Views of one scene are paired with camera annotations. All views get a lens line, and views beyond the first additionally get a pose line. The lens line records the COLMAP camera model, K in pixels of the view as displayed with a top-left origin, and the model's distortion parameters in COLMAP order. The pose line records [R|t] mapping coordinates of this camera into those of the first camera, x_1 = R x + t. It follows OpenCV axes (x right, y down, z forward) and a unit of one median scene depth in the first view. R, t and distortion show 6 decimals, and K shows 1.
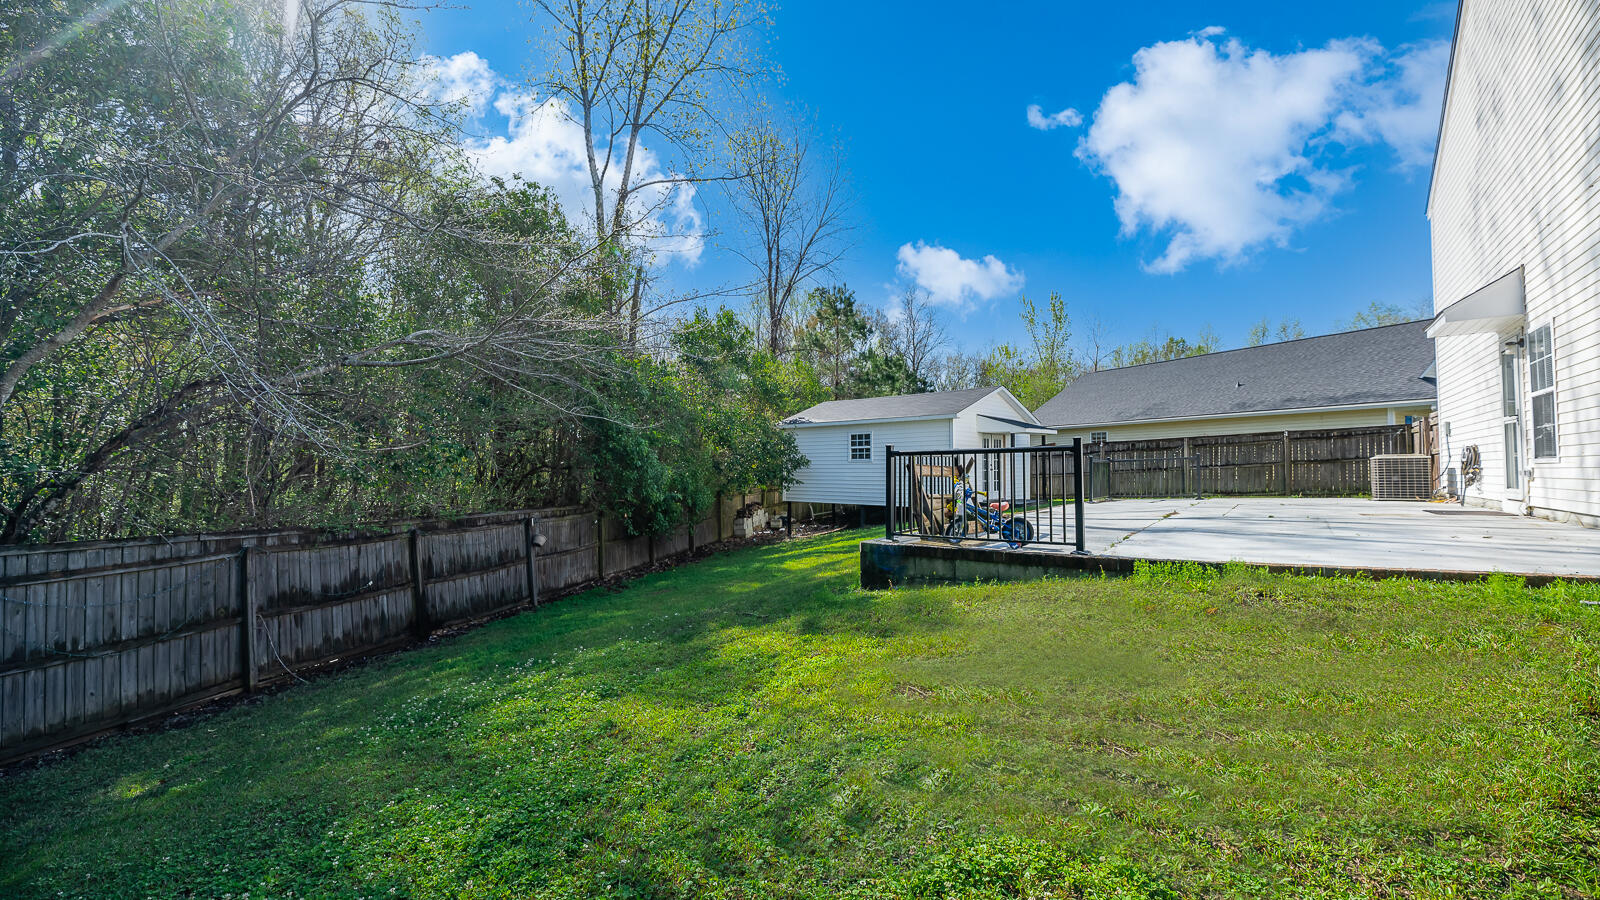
lens RADIAL K [[630.2, 0, 788.2], [0, 630.2, 445.8], [0, 0, 1]] dist [0.000484, -0.000361]
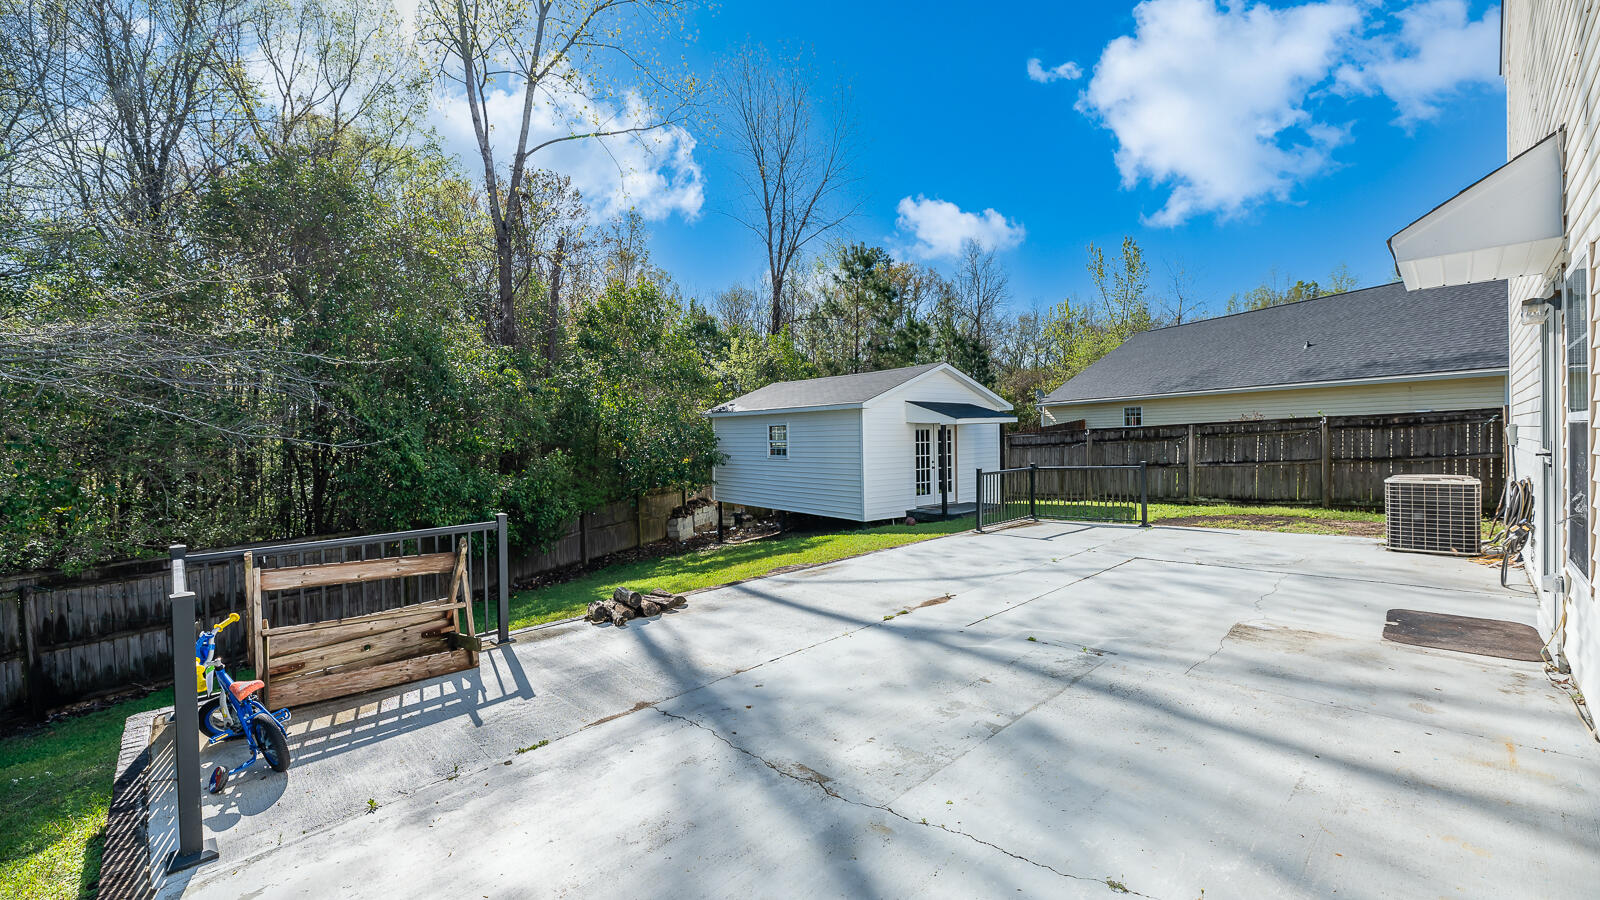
lens RADIAL K [[630.2, 0, 788.2], [0, 630.2, 445.8], [0, 0, 1]] dist [0.000484, -0.000361]
pose [[0.988318, -0.013891, -0.151773, 0.286726], [0.021987, 0.998415, 0.051799, -0.039339], [0.150813, -0.054531, 0.987057, 0.194114]]
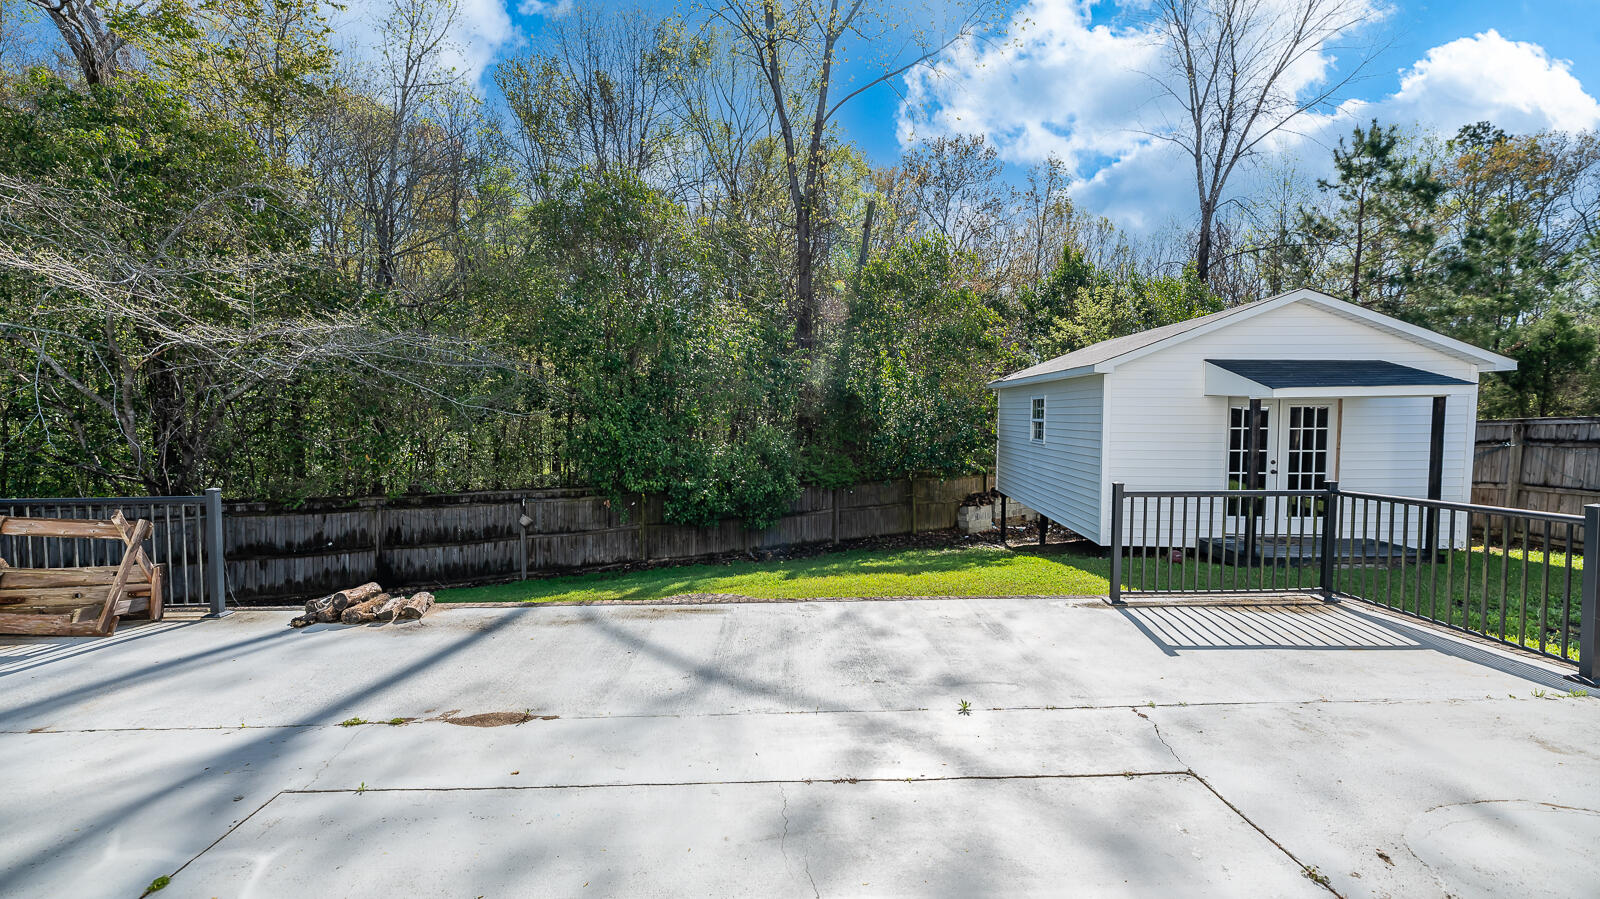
lens RADIAL K [[640.4, 0, 808.4], [0, 640.4, 439.6], [0, 0, 1]] dist [-0.001920, -0.000667]
pose [[0.657051, 0.035675, -0.753002, 0.499316], [0.025992, 0.997214, 0.069925, -0.032889], [0.753398, -0.065516, 0.654293, 0.456023]]
